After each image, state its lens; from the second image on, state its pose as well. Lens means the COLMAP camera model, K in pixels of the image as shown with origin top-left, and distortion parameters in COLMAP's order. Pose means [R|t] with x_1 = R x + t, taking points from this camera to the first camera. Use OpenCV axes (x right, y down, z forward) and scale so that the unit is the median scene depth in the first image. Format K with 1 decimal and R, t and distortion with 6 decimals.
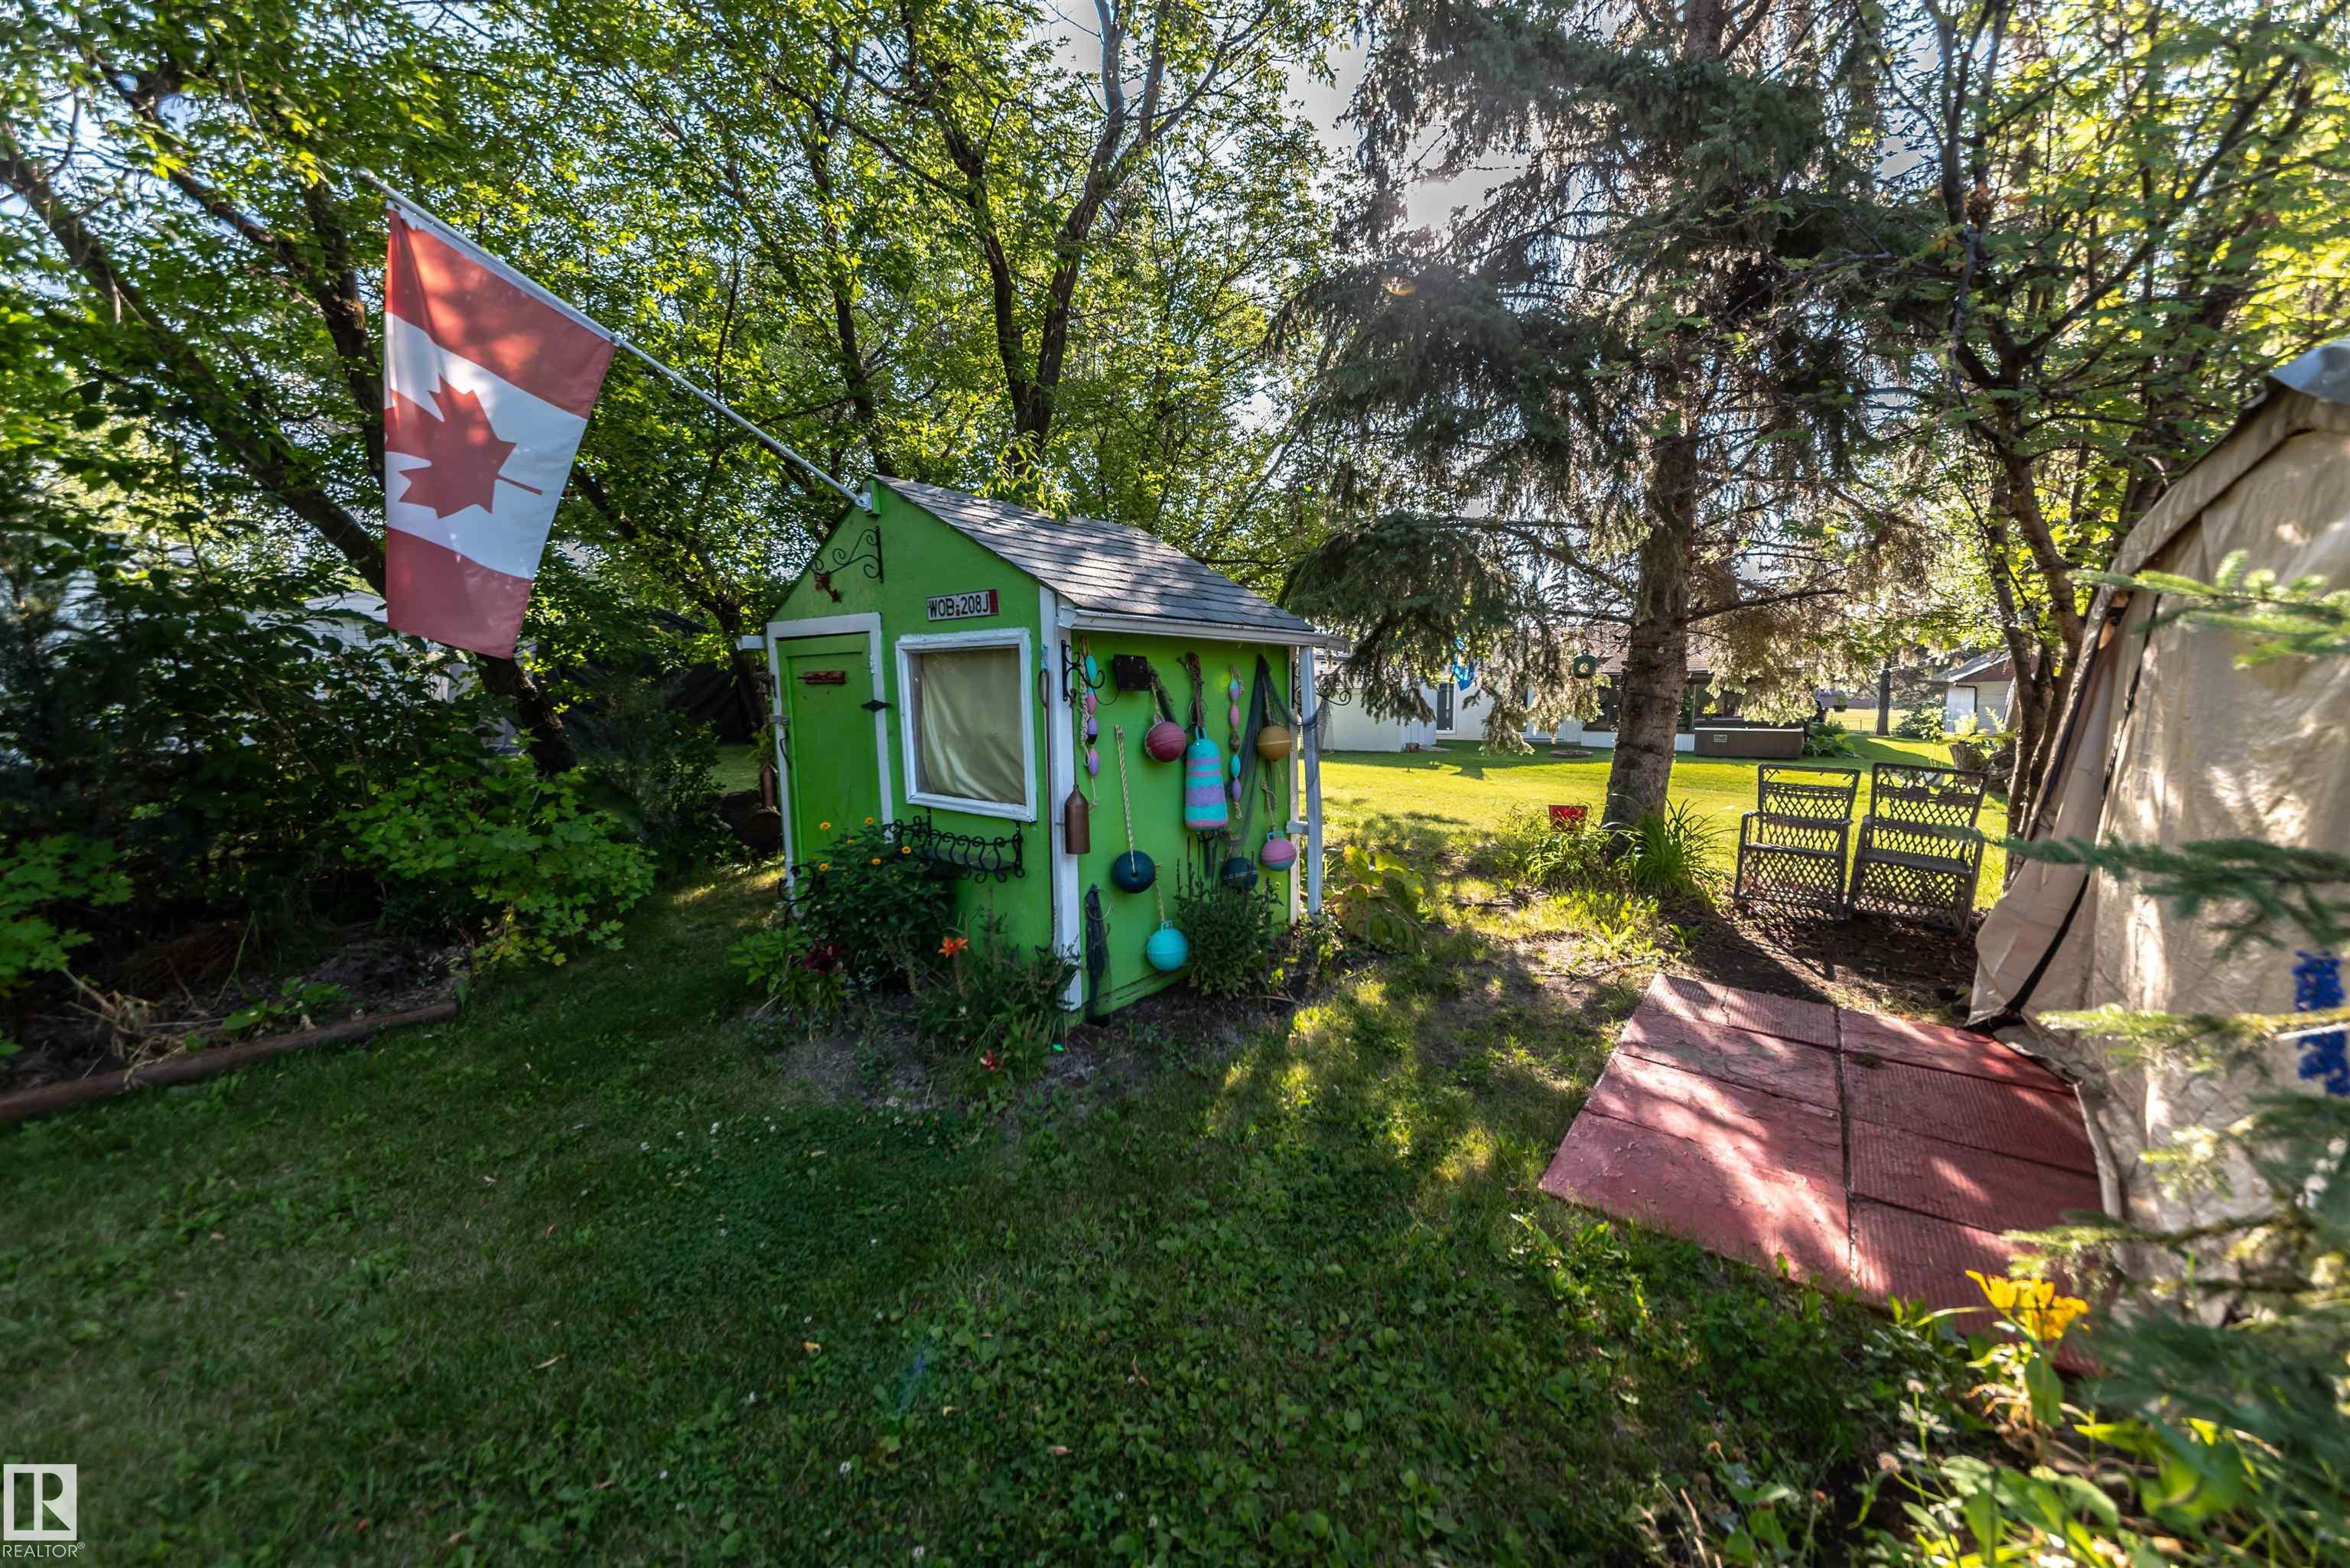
lens RADIAL K [[840.0, 0, 1166.9], [0, 840.0, 787.5], [0, 0, 1]] dist [-0.028778, 0.010693]
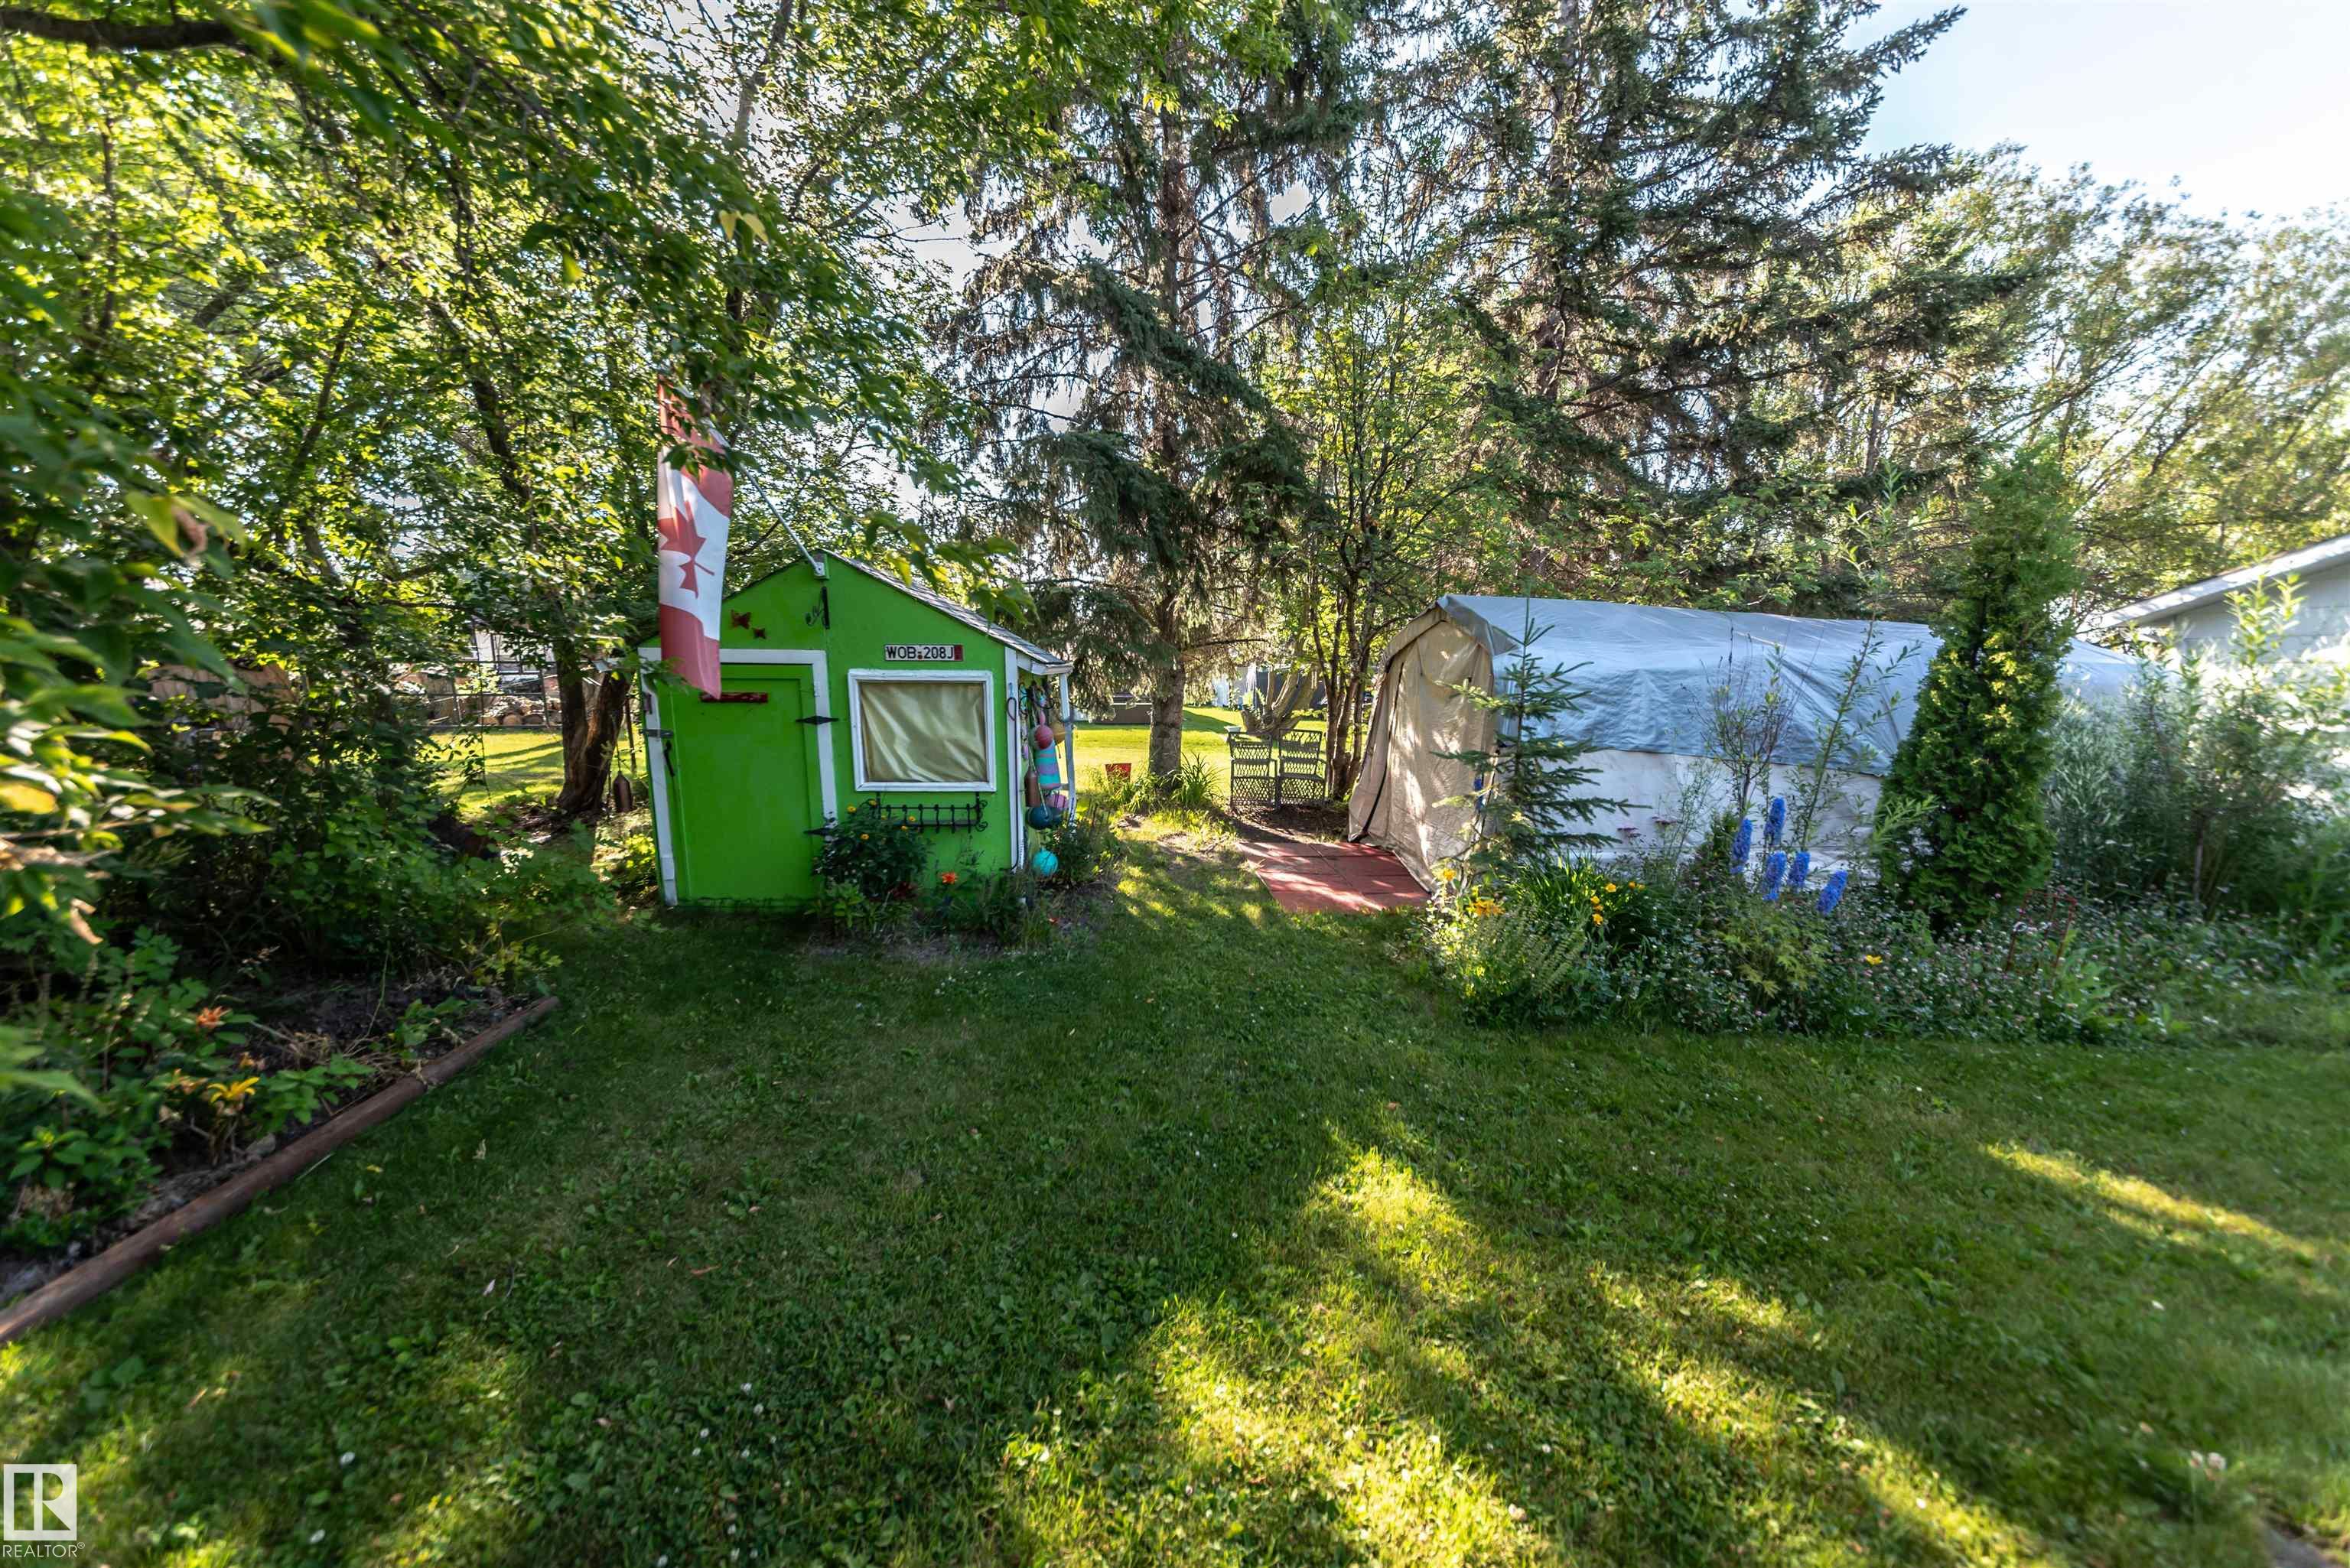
lens RADIAL K [[789.6, 0, 1174.6], [0, 789.6, 788.7], [0, 0, 1]] dist [-0.000405, -0.000120]
pose [[0.747908, -0.094786, 0.657001, -0.764542], [0.071659, 0.995497, 0.062046, -0.028189], [-0.659924, 0.000676, 0.751332, -0.311322]]
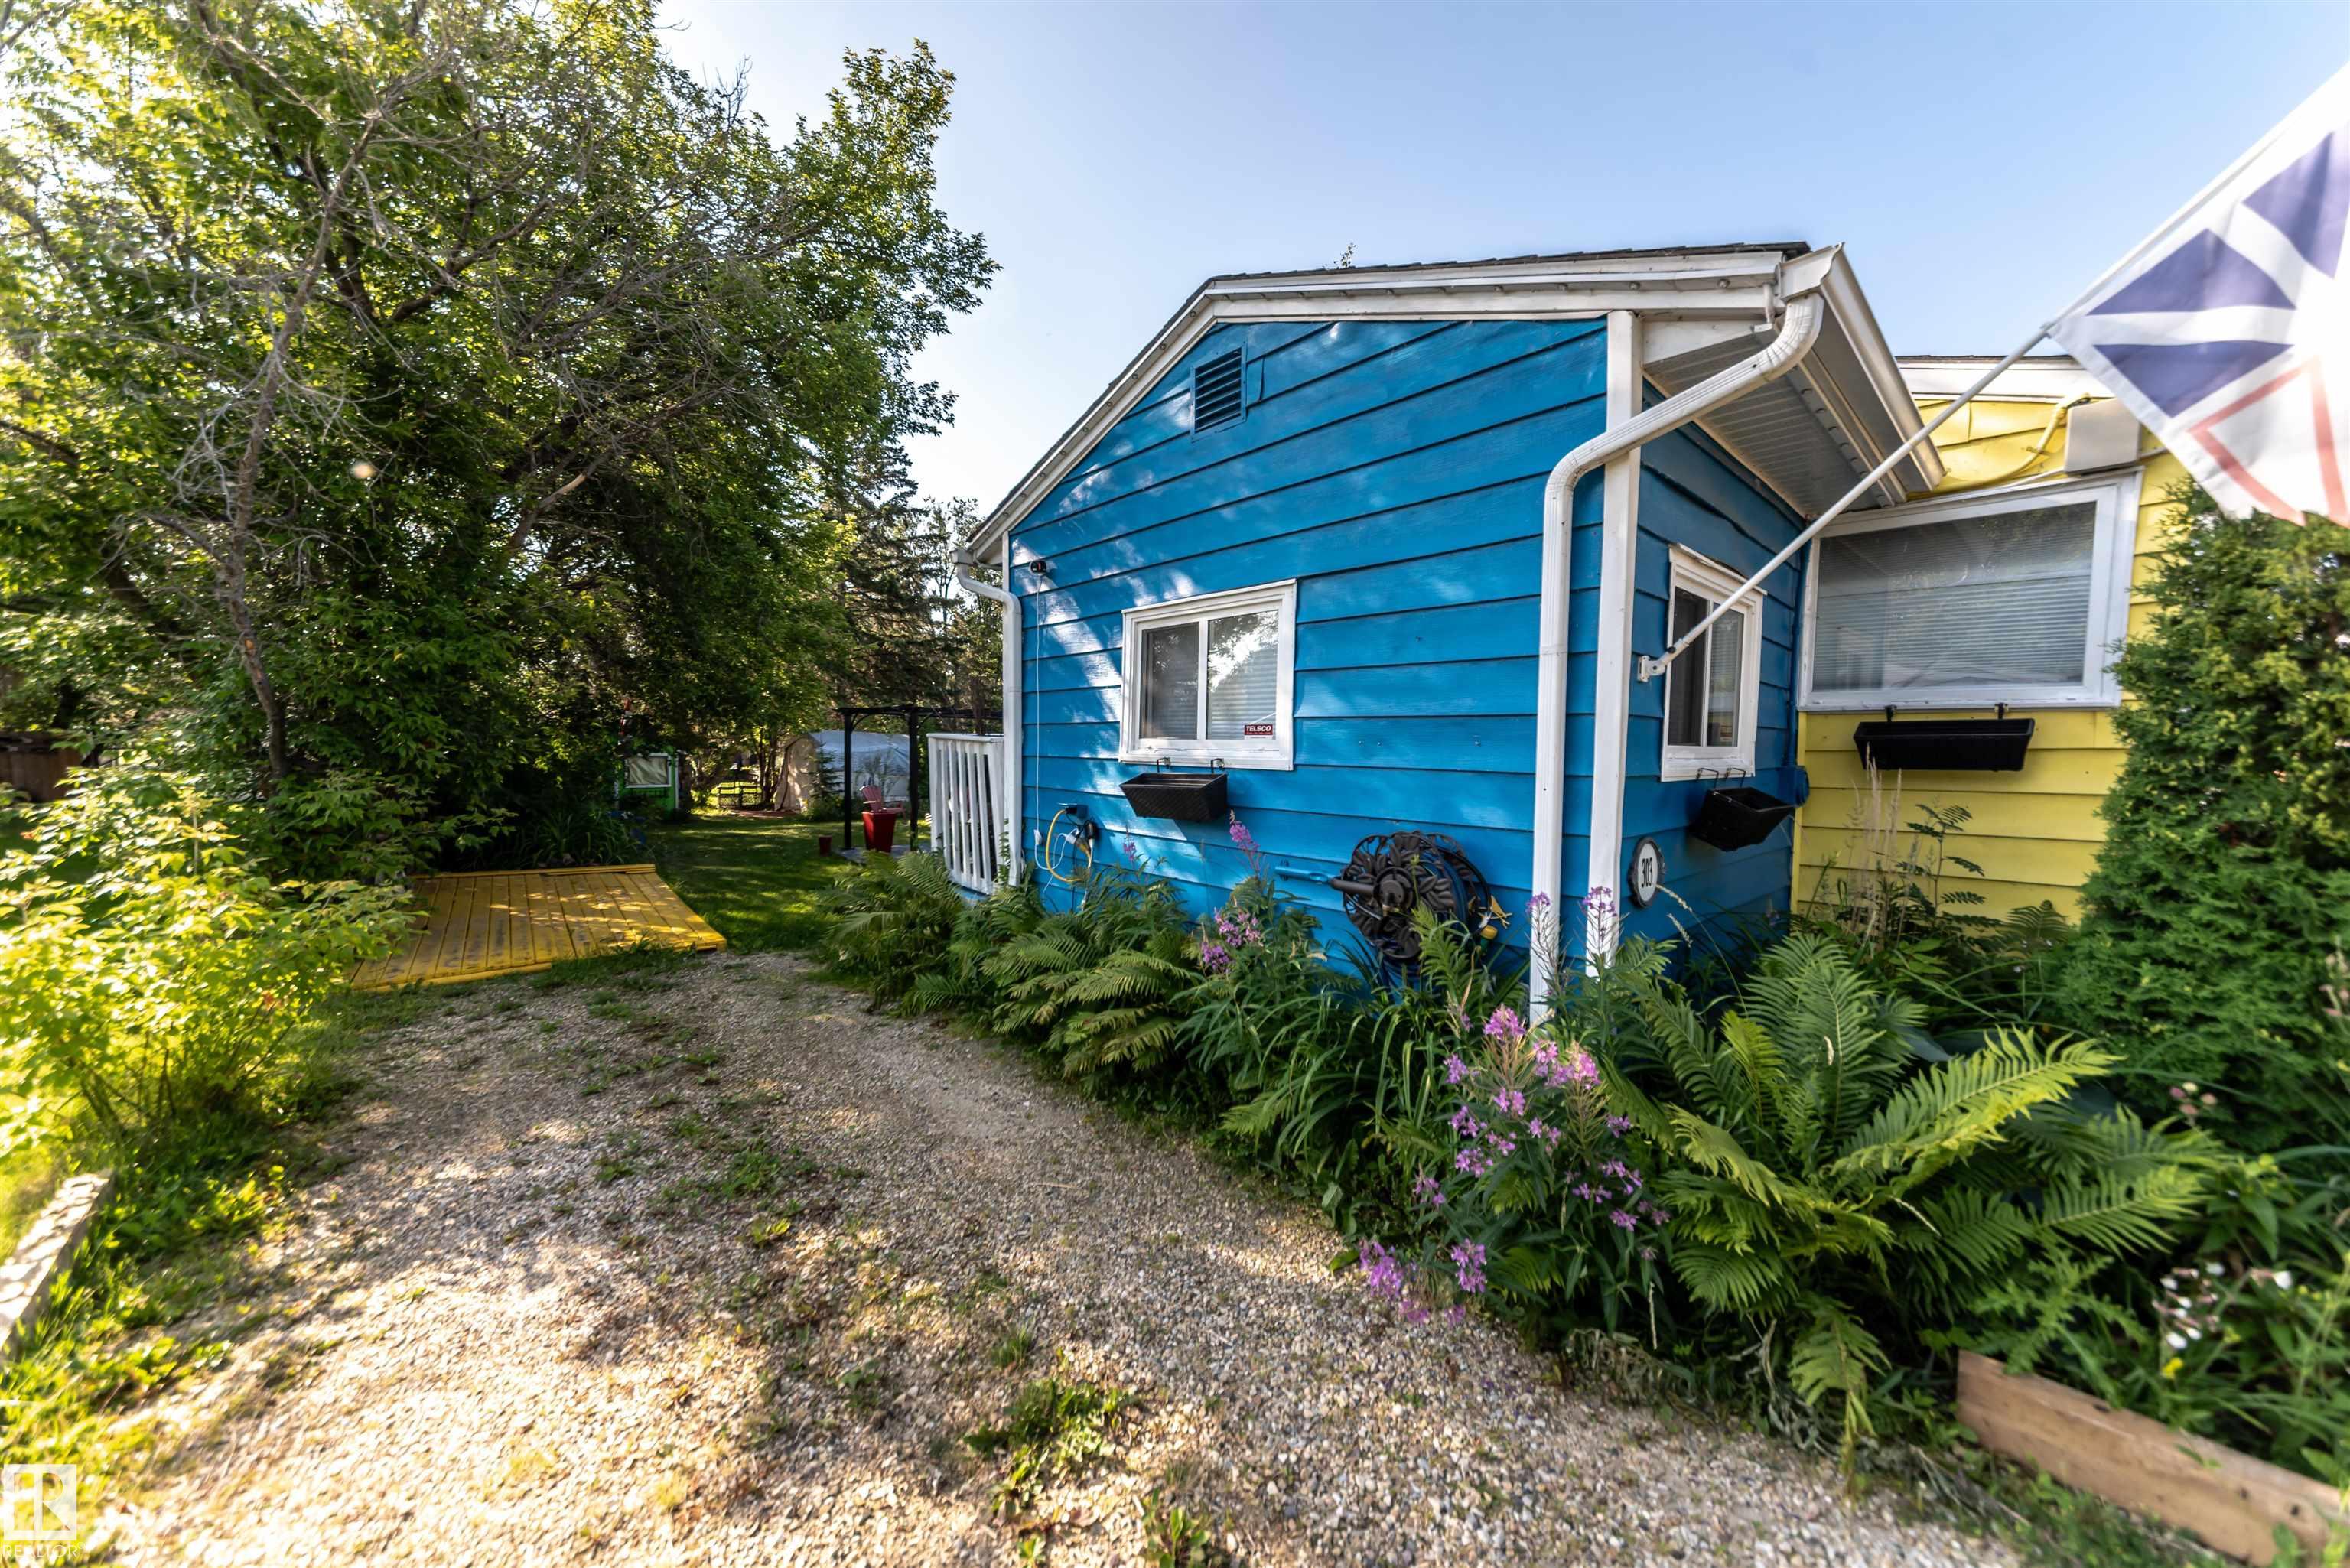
lens RADIAL K [[789.6, 0, 1174.6], [0, 789.6, 788.7], [0, 0, 1]] dist [-0.000405, -0.000120]
pose [[0.121400, -0.058652, 0.990869, -4.375251], [0.108128, 0.993094, 0.045536, 0.156066], [-0.986697, 0.101613, 0.126904, -2.653717]]
